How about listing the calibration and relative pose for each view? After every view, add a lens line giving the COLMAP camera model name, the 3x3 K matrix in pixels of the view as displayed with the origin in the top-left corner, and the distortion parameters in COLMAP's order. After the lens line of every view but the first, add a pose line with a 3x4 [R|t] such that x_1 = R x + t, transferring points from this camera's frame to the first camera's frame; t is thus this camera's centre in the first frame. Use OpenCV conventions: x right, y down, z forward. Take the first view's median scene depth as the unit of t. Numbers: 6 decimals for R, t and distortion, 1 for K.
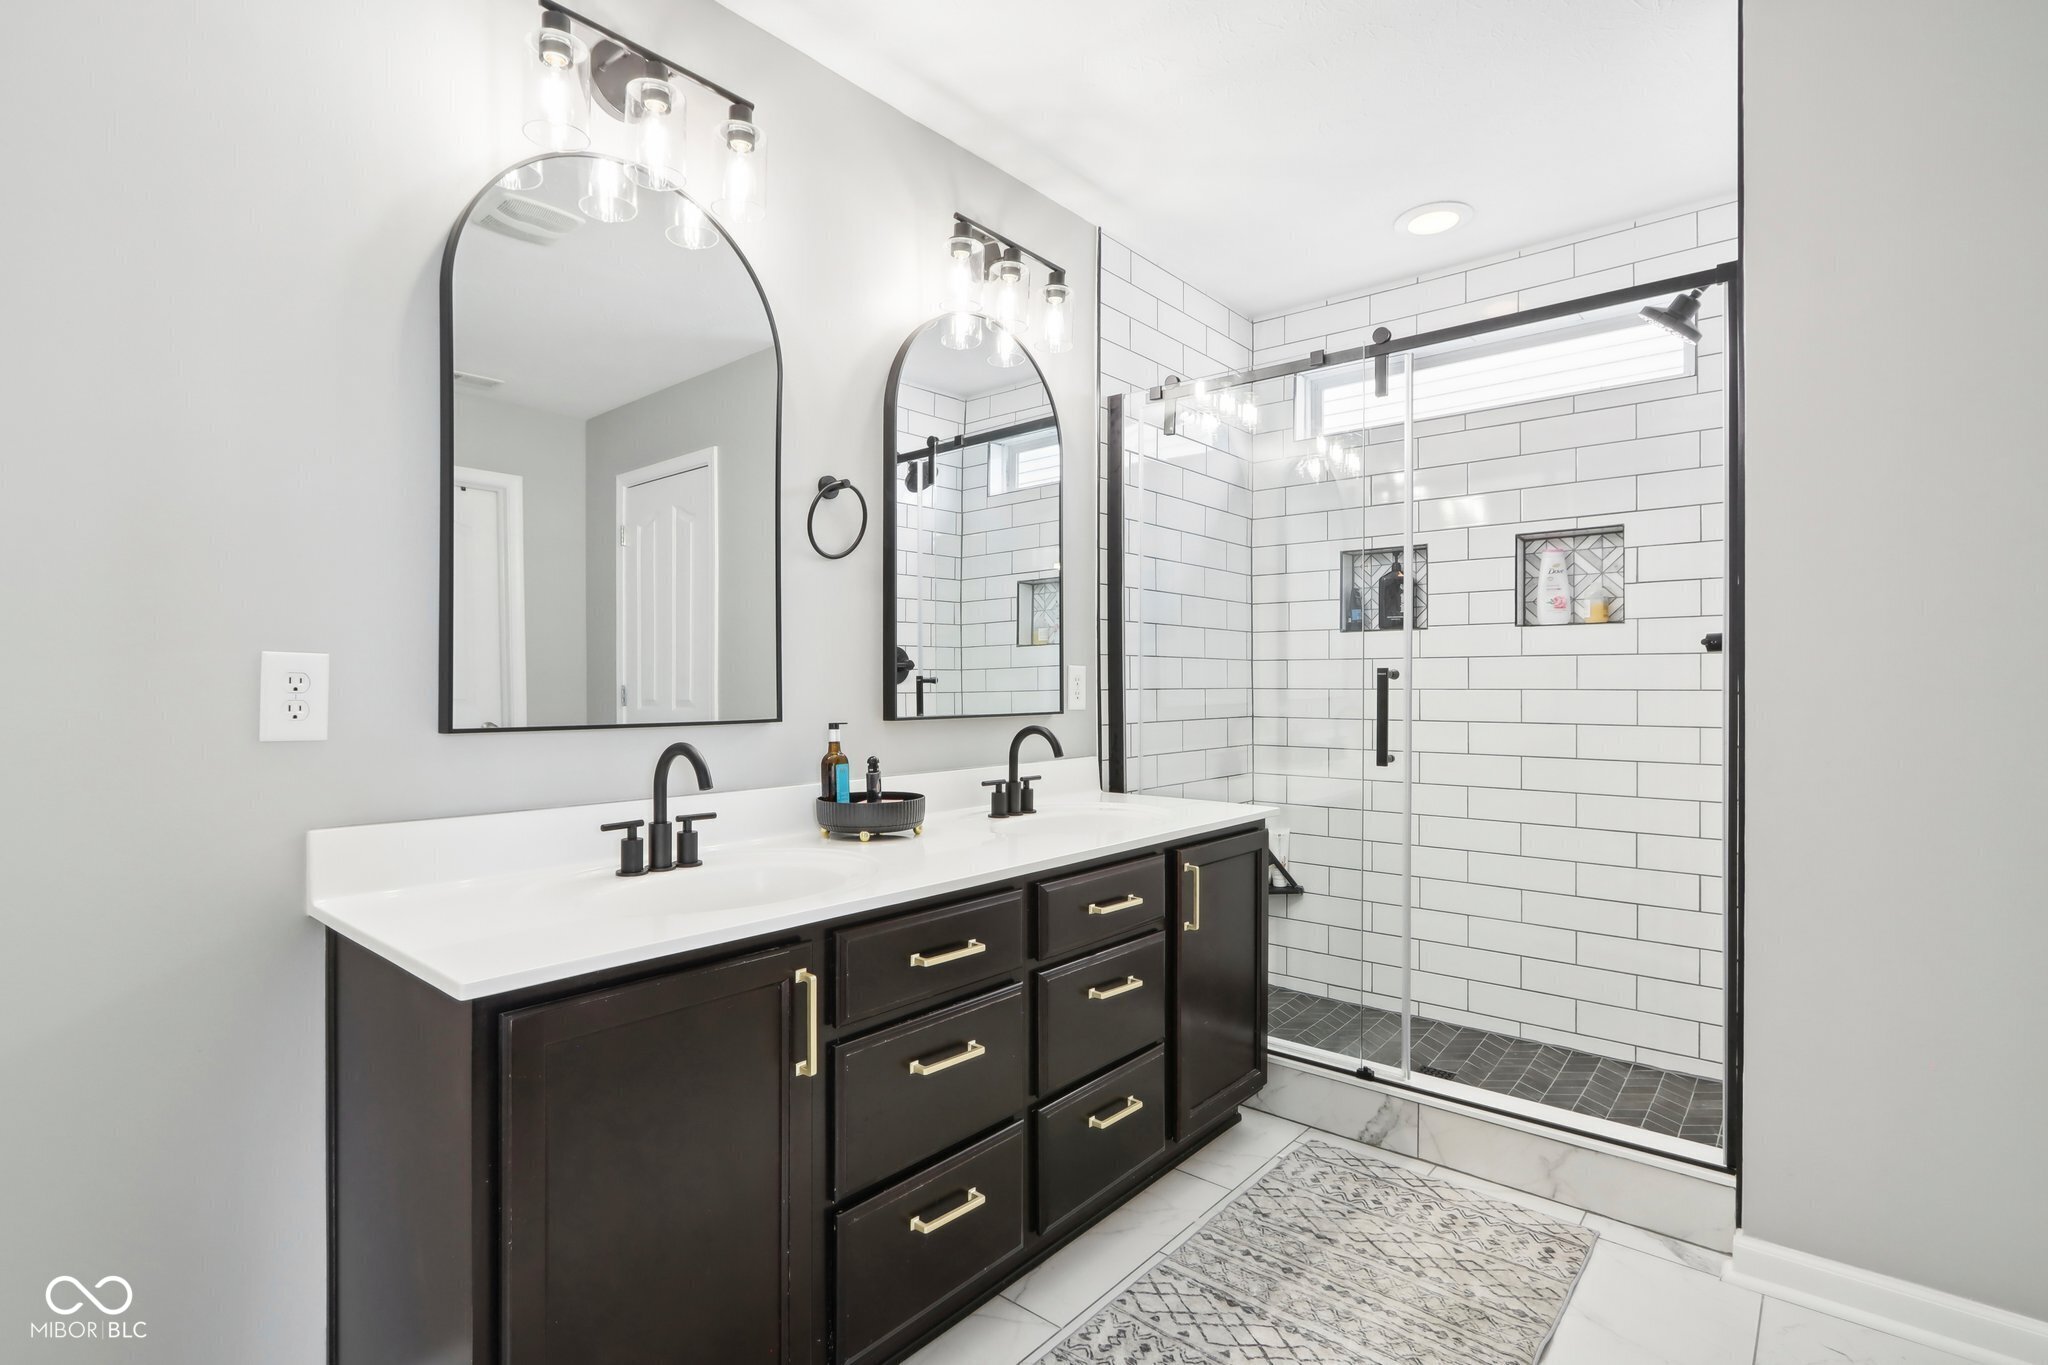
lens RADIAL K [[972.6, 0, 1020.8], [0, 972.6, 687.7], [0, 0, 1]] dist [-0.017814, 0.000549]
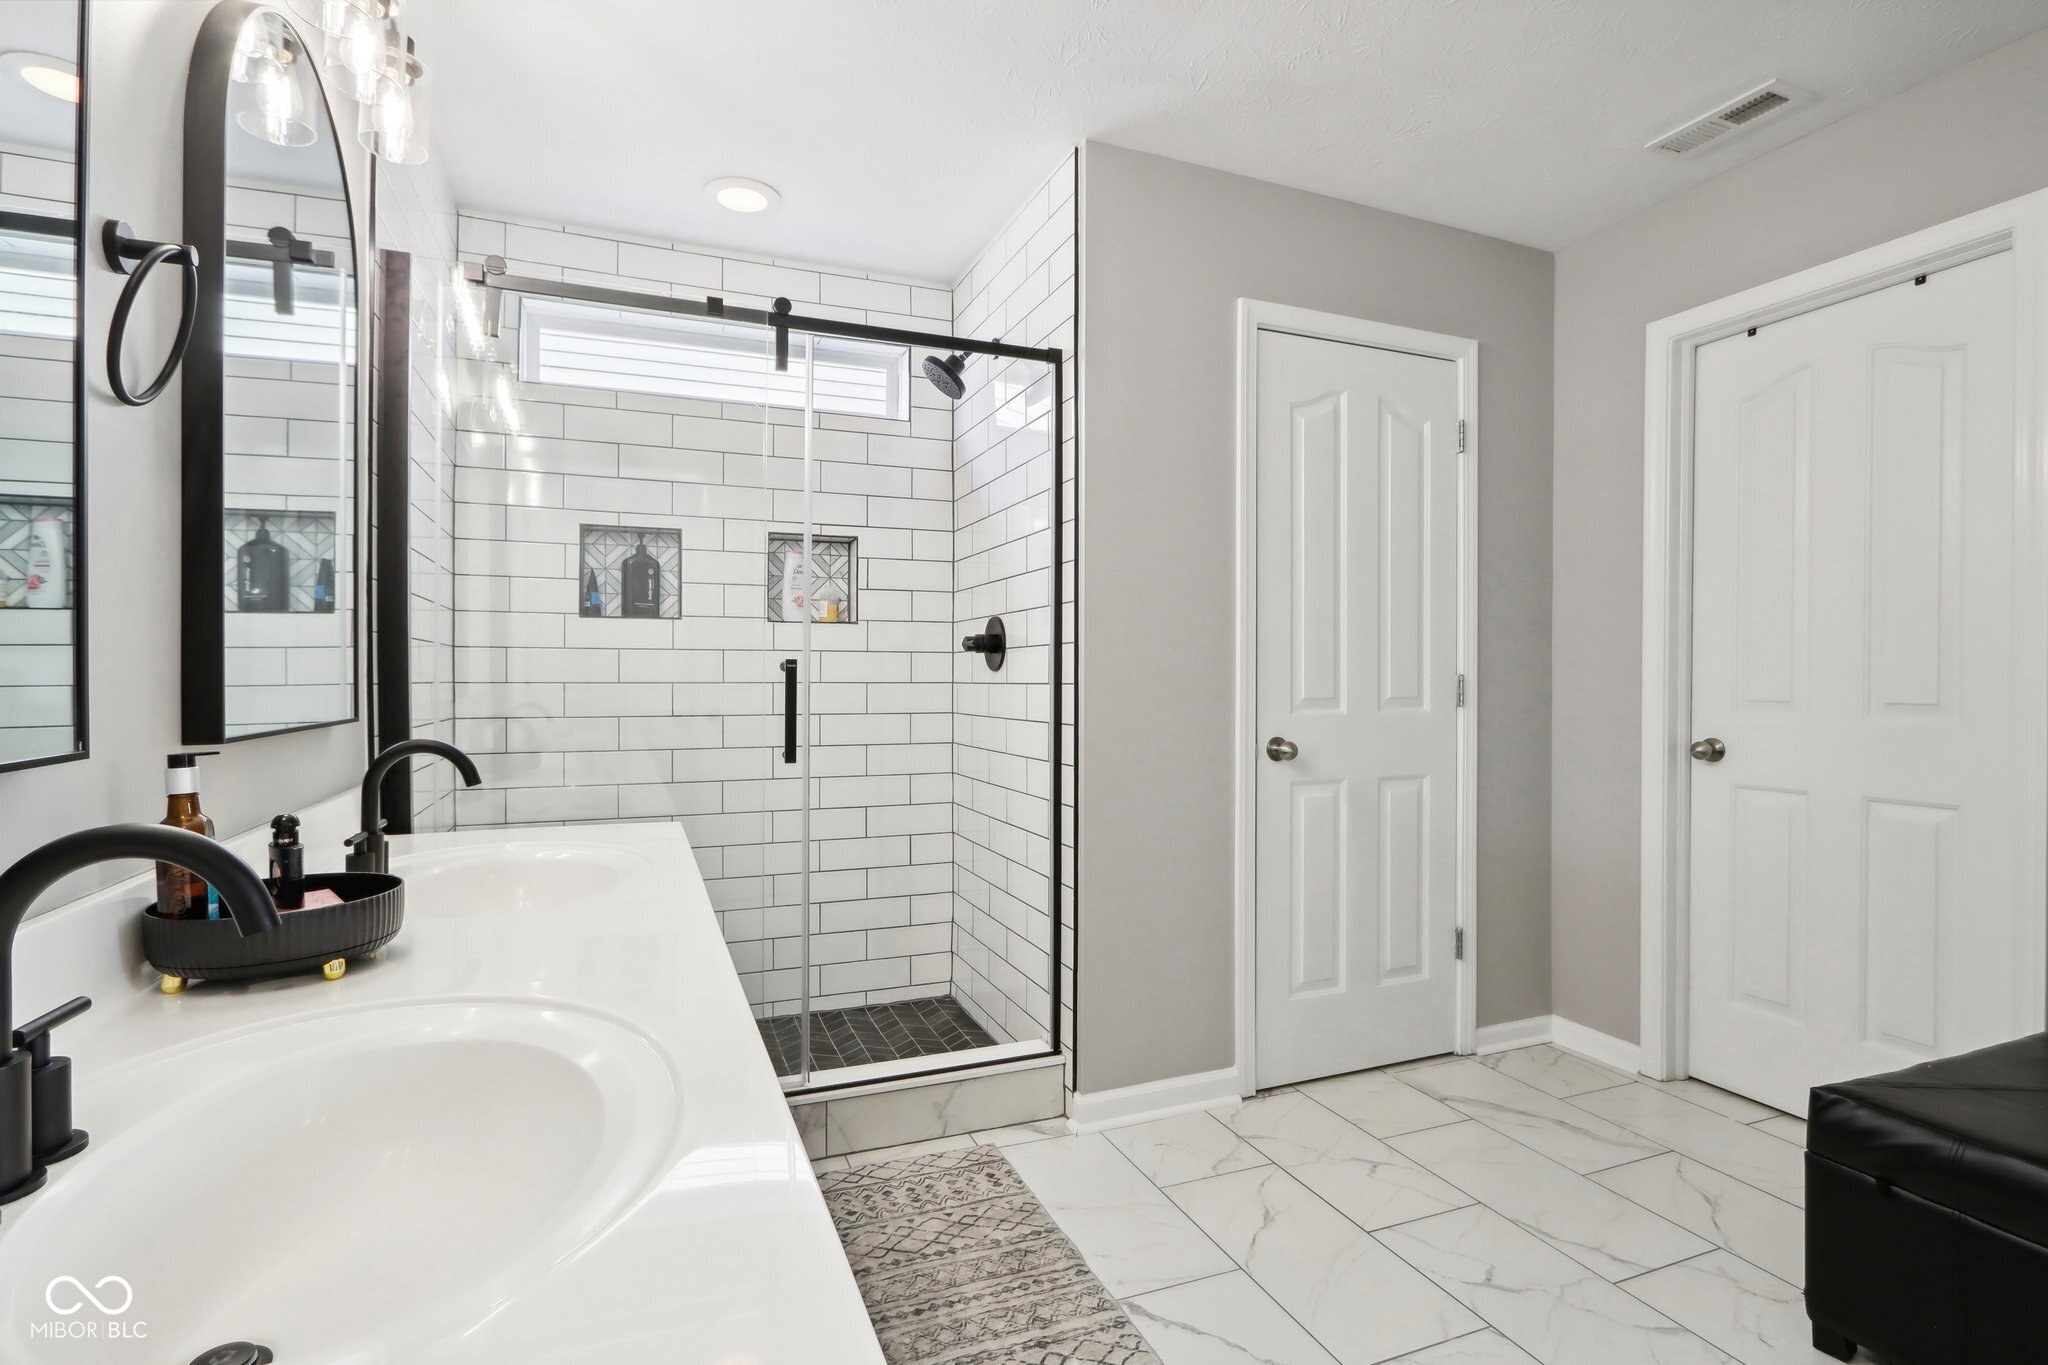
lens RADIAL K [[969.6, 0, 1016.5], [0, 969.6, 689.0], [0, 0, 1]] dist [-0.005806, 0.000051]
pose [[0.468509, -0.009740, 0.883405, -0.395701], [0.004287, 0.999953, 0.008752, 0.001502], [-0.883448, -0.000313, 0.468529, 0.394816]]
